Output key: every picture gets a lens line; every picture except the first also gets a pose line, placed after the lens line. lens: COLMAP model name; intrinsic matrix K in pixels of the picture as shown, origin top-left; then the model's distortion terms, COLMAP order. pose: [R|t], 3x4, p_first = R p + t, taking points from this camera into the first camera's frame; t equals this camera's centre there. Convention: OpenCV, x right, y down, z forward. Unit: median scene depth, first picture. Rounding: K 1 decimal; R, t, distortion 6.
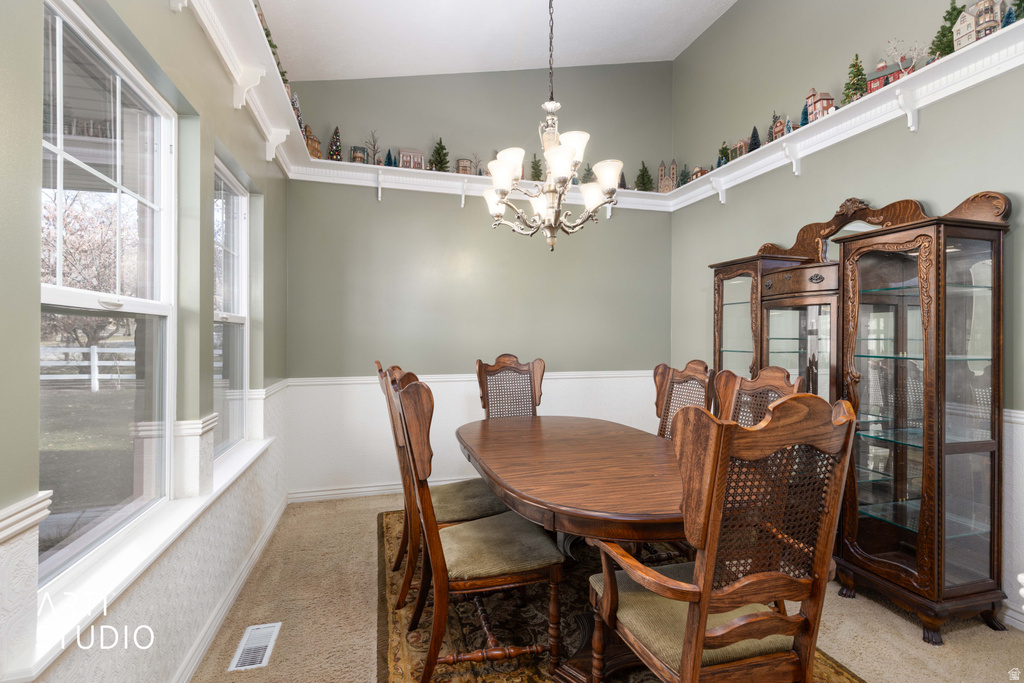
lens RADIAL K [[463.8, 0, 505.0], [0, 463.8, 336.9], [0, 0, 1]] dist [0.005063, 0.000182]
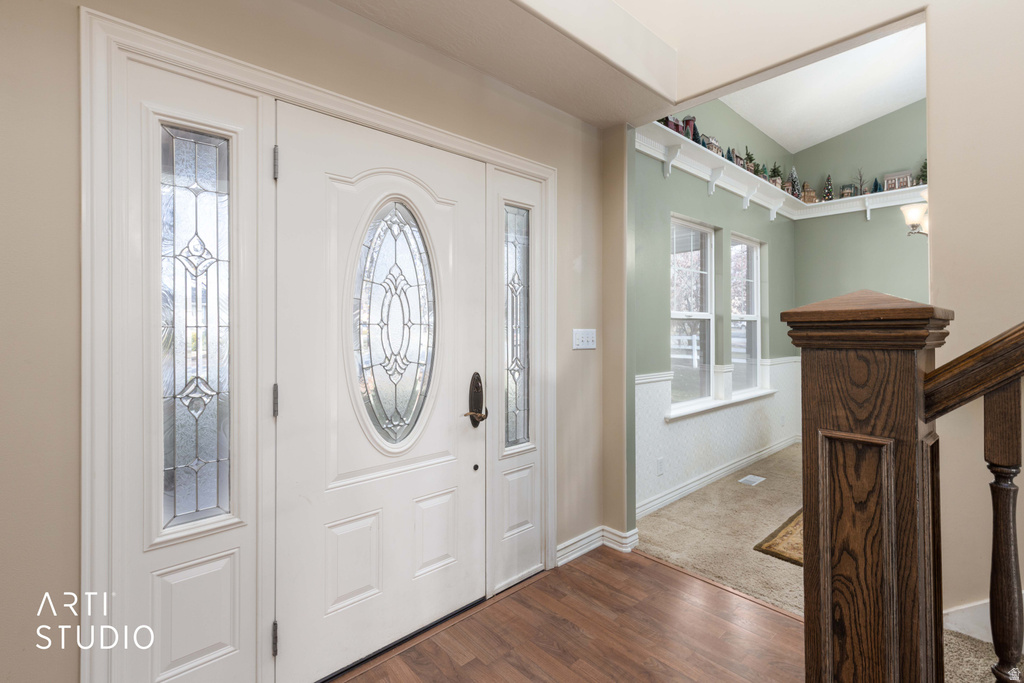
lens RADIAL K [[463.8, 0, 503.3], [0, 463.8, 325.7], [0, 0, 1]] dist [0.005063, 0.000182]
pose [[0.437199, -0.009660, -0.899313, 0.489438], [0.004335, 0.999953, -0.008634, 0.002539], [0.899354, -0.000124, 0.437221, -0.511373]]
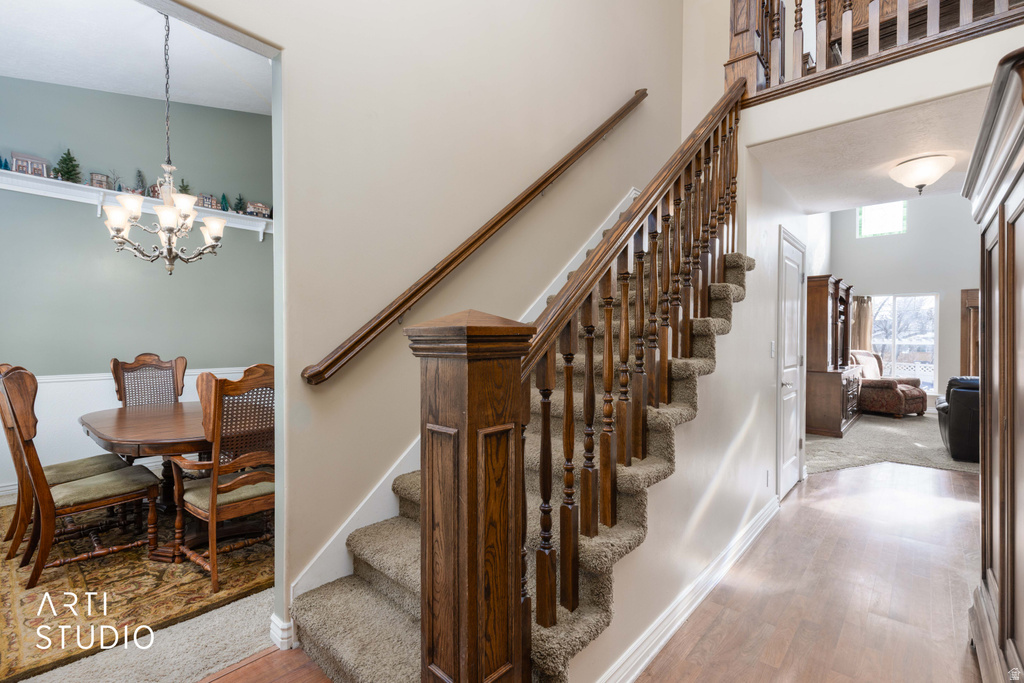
lens RADIAL K [[463.8, 0, 515.9], [0, 463.8, 343.2], [0, 0, 1]] dist [0.005063, 0.000182]
pose [[0.837866, -0.007733, 0.545822, 0.146640], [0.001575, 0.999930, 0.011750, -0.000396], [-0.545874, -0.008985, 0.837819, -0.497015]]
